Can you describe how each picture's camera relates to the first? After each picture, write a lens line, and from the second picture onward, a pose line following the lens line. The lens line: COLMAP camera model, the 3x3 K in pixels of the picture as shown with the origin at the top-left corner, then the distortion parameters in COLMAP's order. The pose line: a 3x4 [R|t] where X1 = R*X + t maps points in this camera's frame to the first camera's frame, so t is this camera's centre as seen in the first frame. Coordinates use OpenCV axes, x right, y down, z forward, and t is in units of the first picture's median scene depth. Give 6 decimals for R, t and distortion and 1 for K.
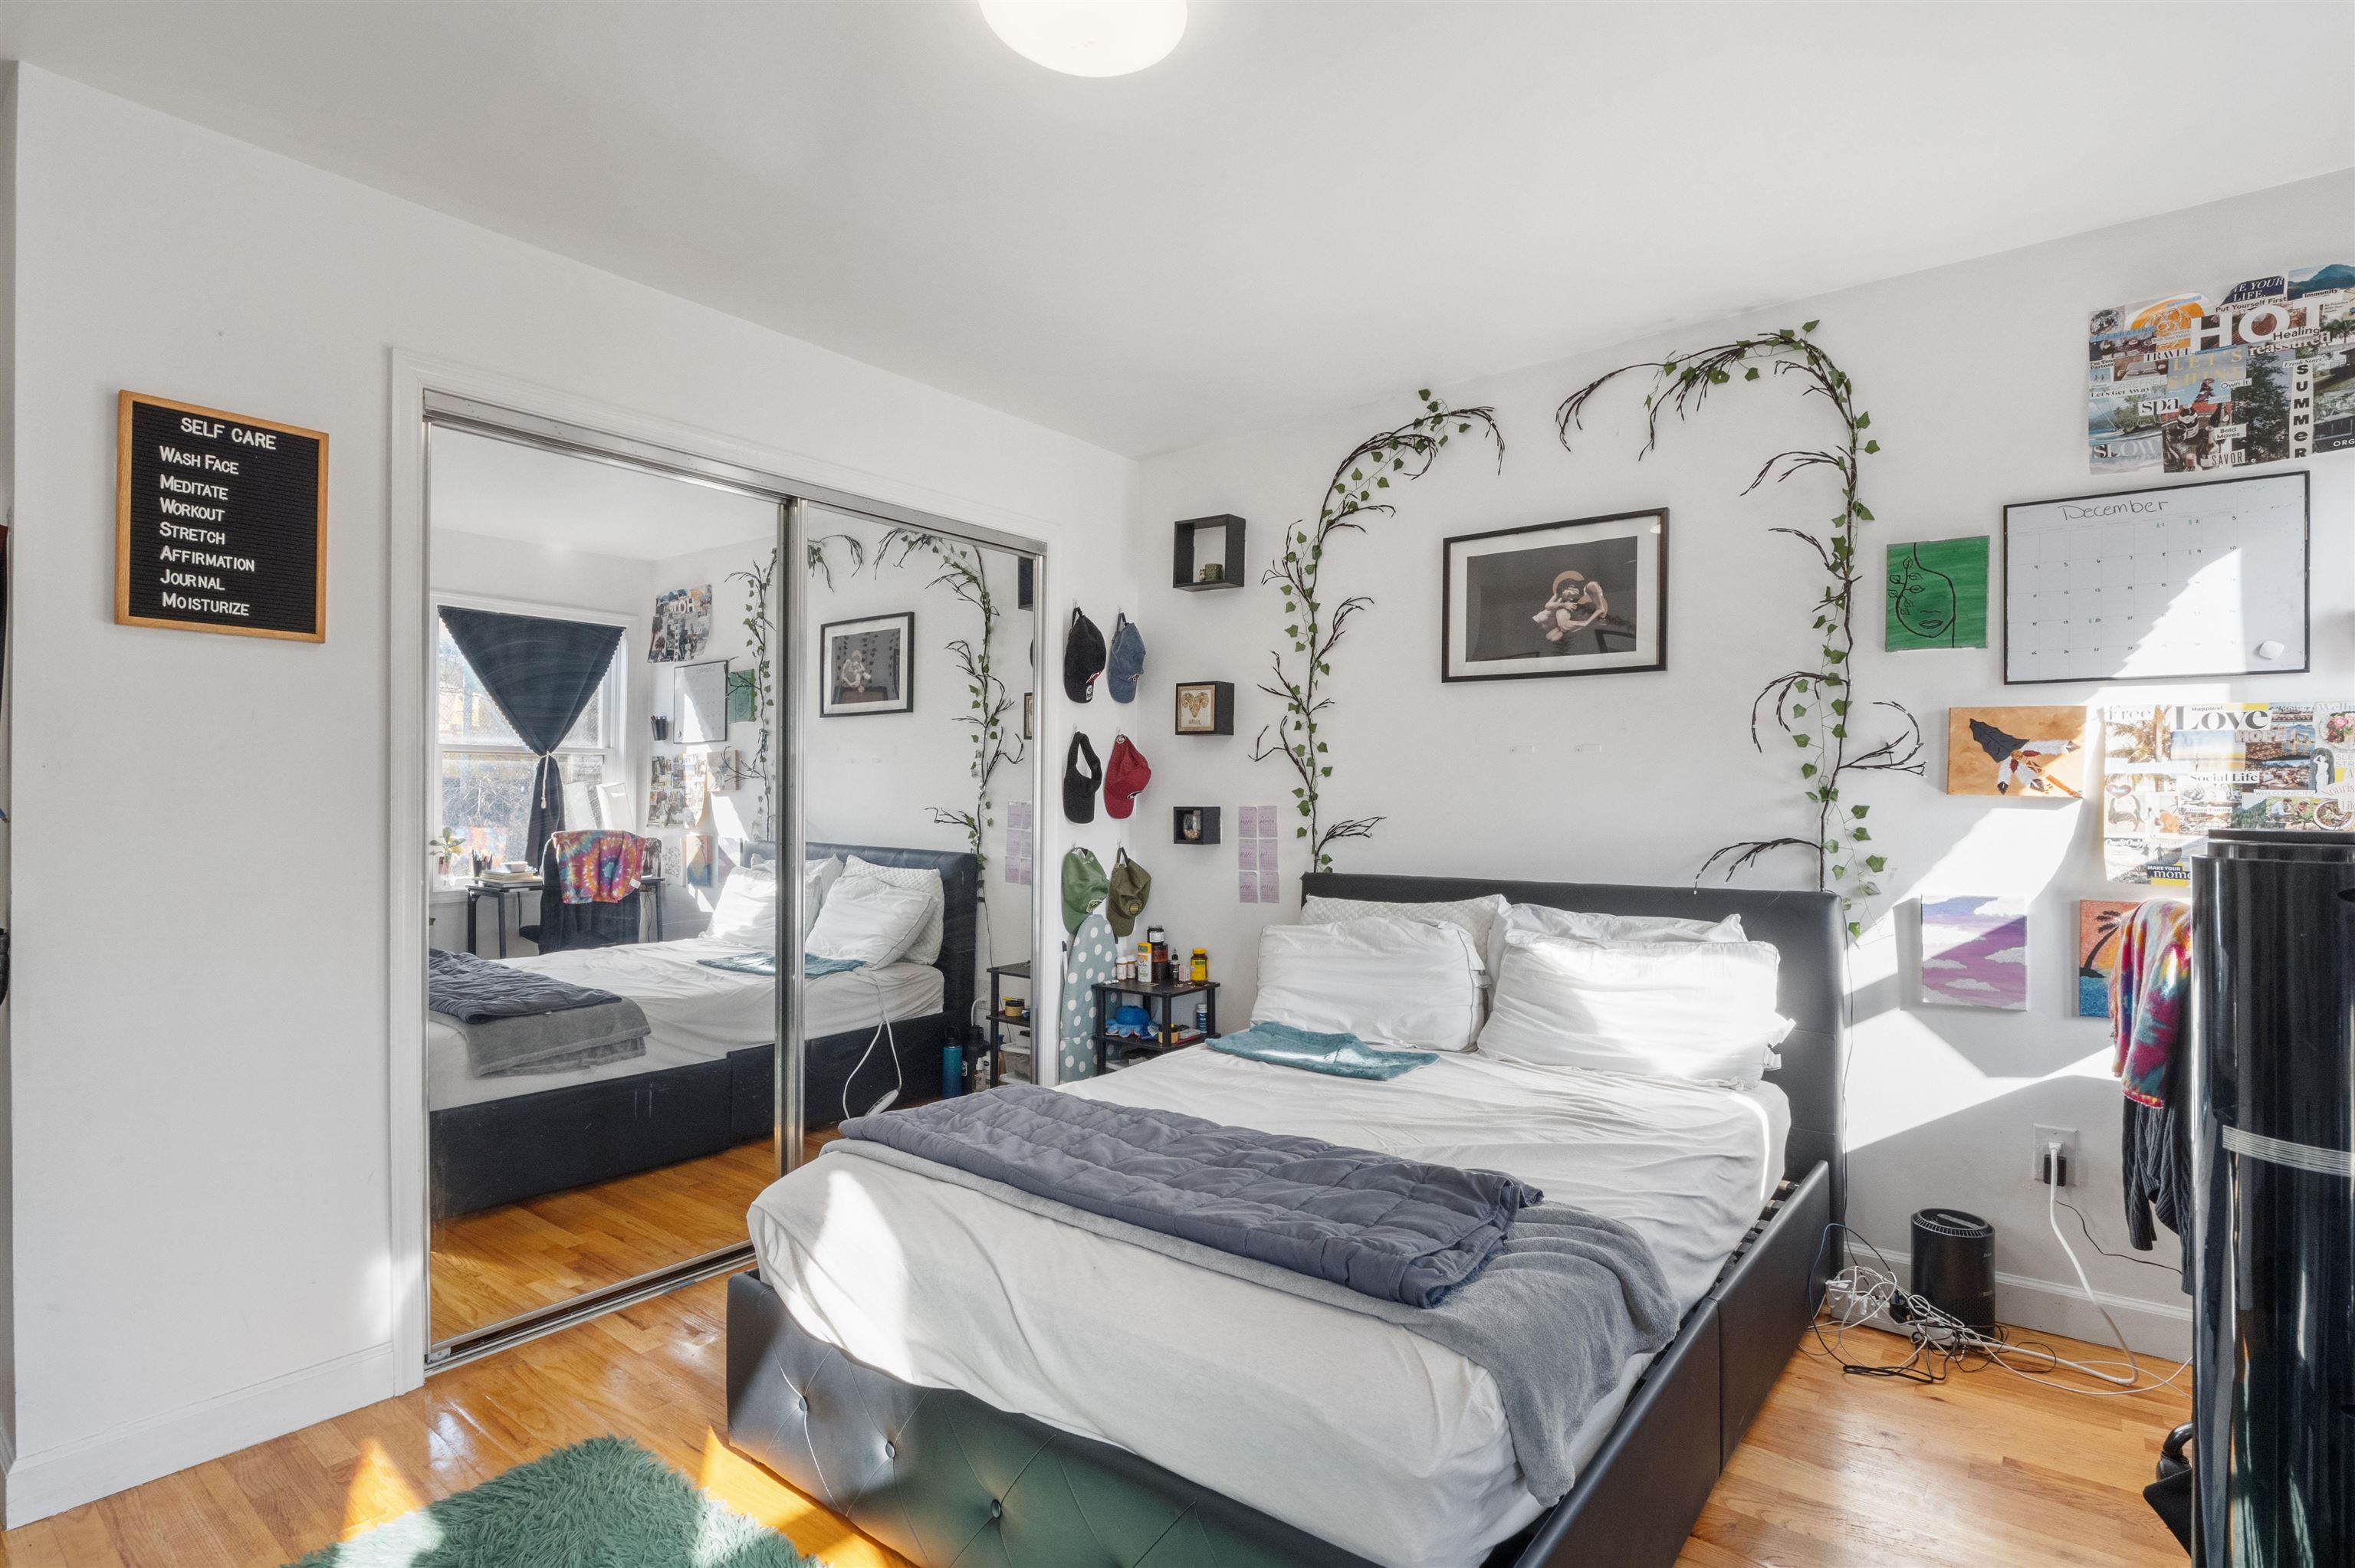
lens RADIAL K [[1143.8, 0, 1178.9], [0, 1143.8, 793.7], [0, 0, 1]] dist [-0.001112, -0.009601]
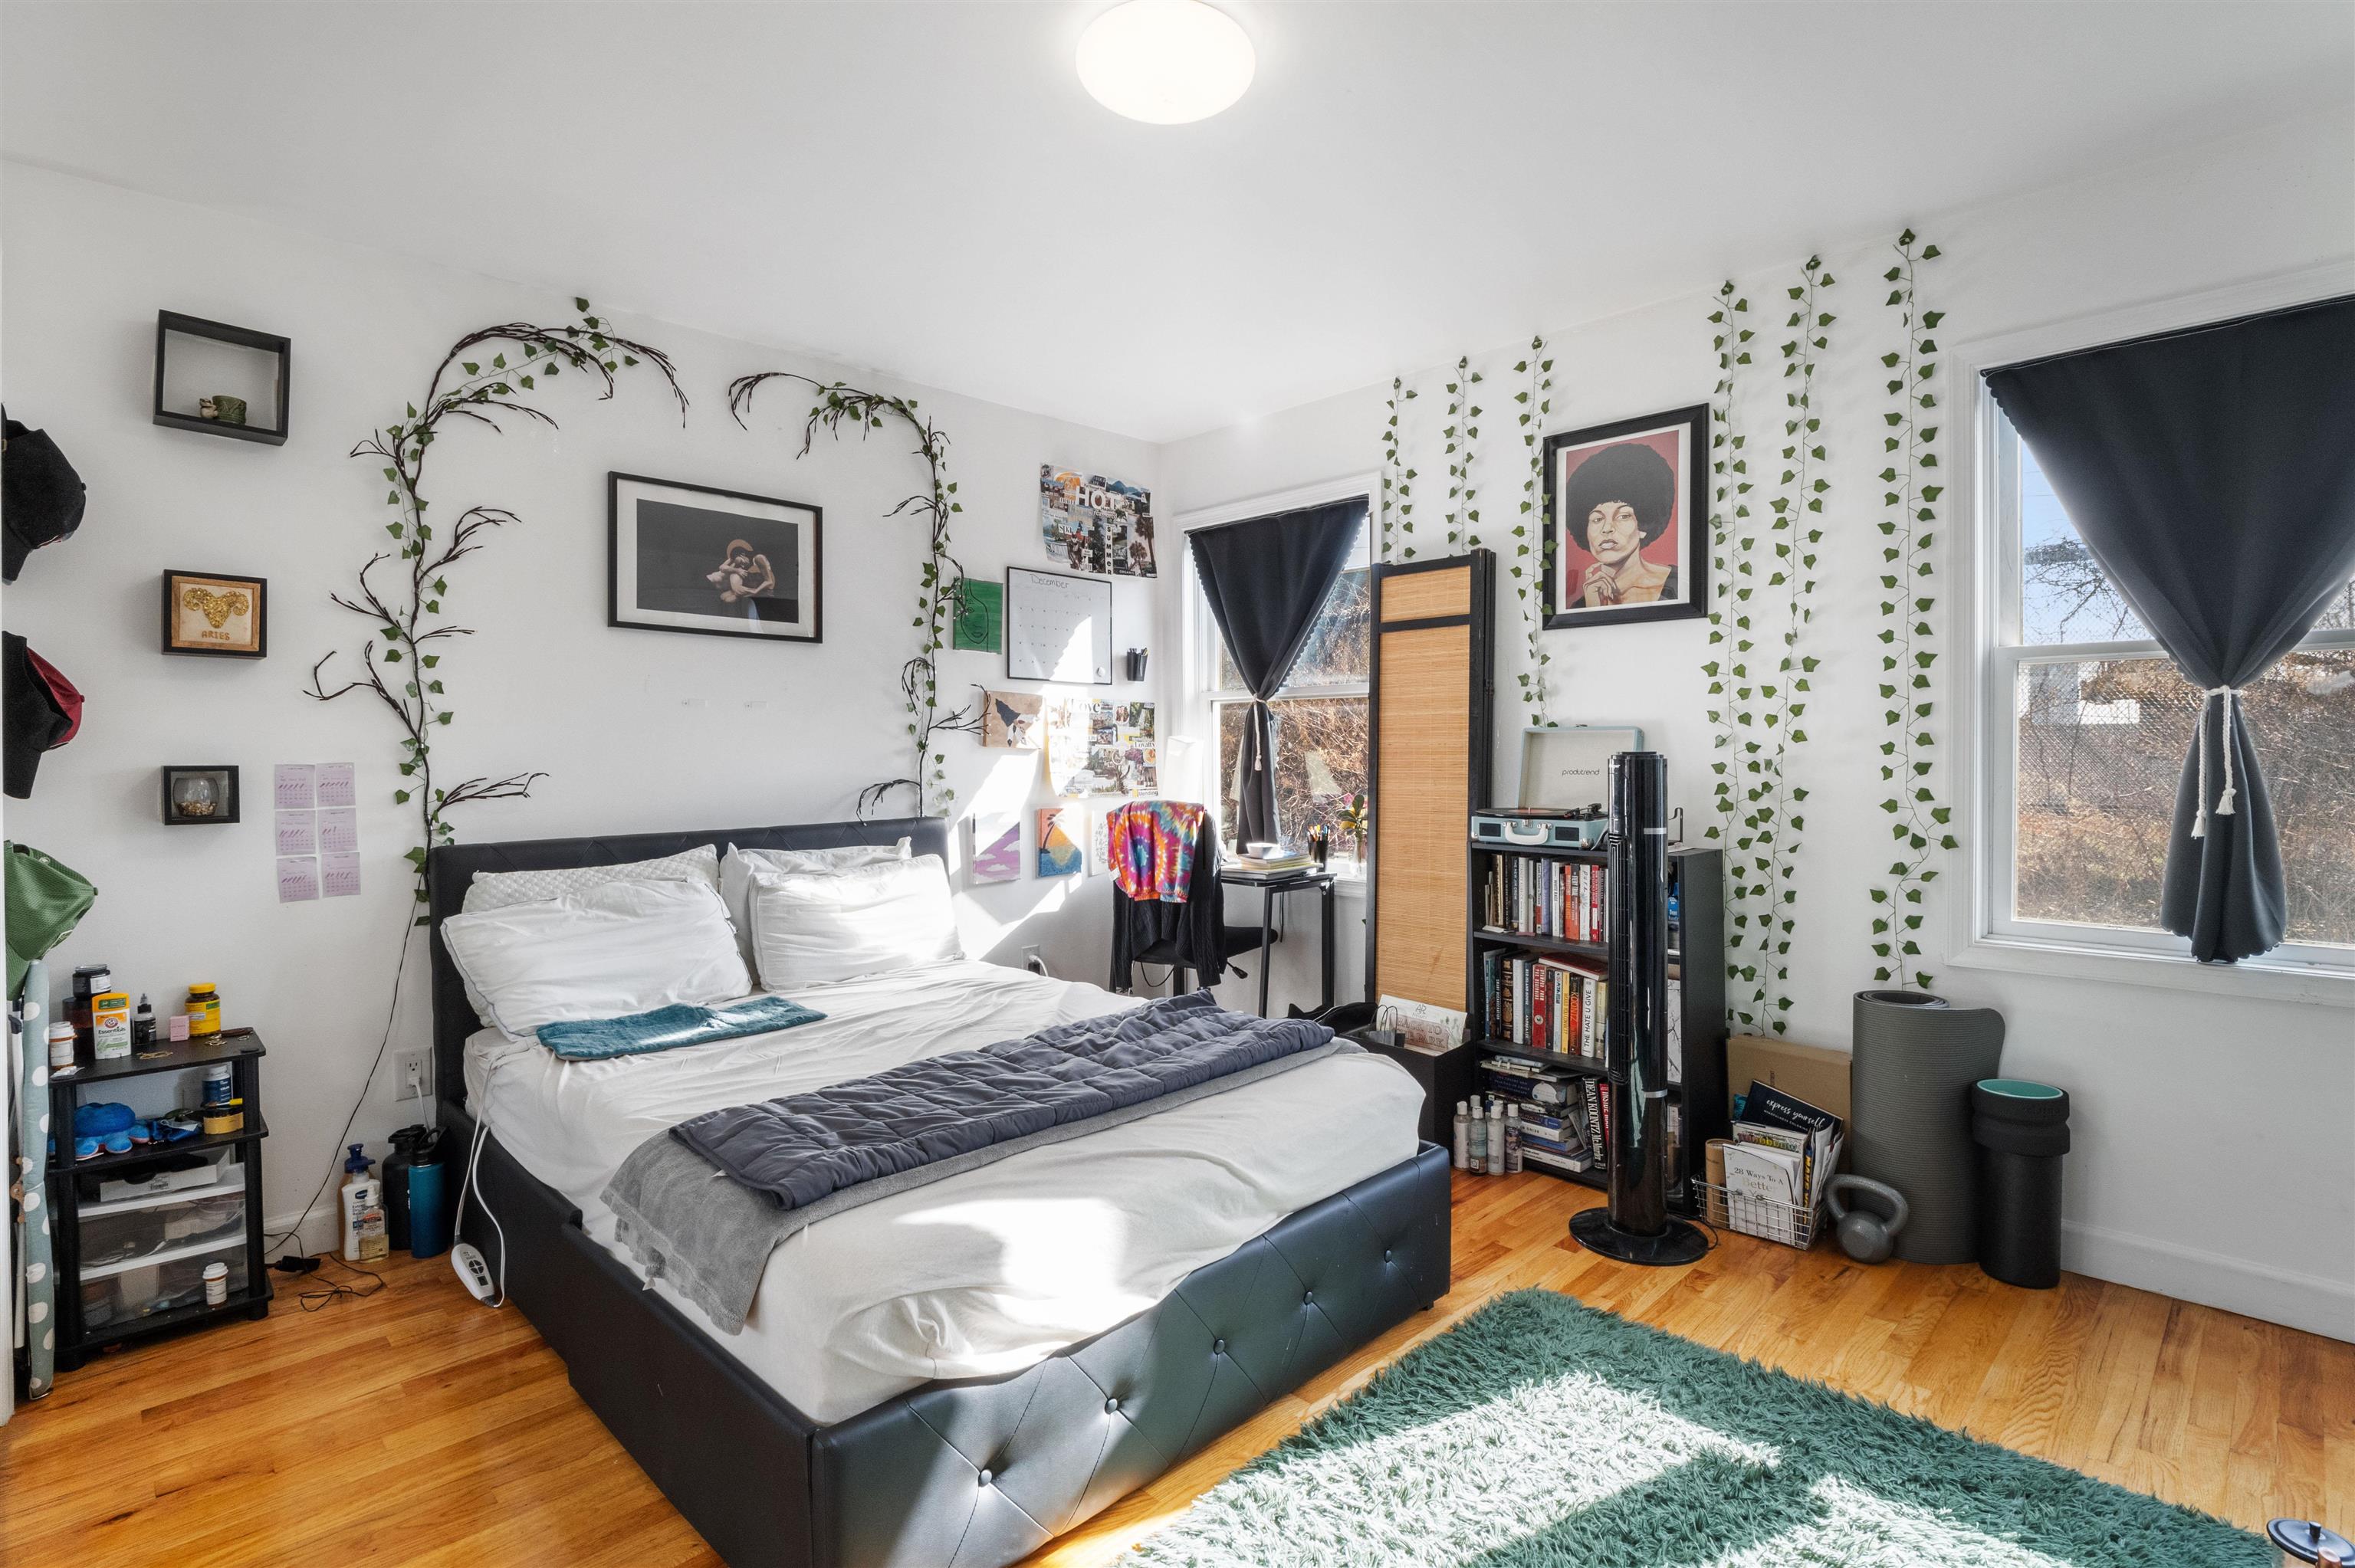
lens RADIAL K [[1142.1, 0, 1173.7], [0, 1142.1, 770.0], [0, 0, 1]] dist [-0.002996, -0.010345]
pose [[0.117277, -0.017611, 0.992943, -0.700446], [0.002131, 0.999845, 0.017482, 0.004624], [-0.993097, 0.000066, 0.117296, 0.478510]]
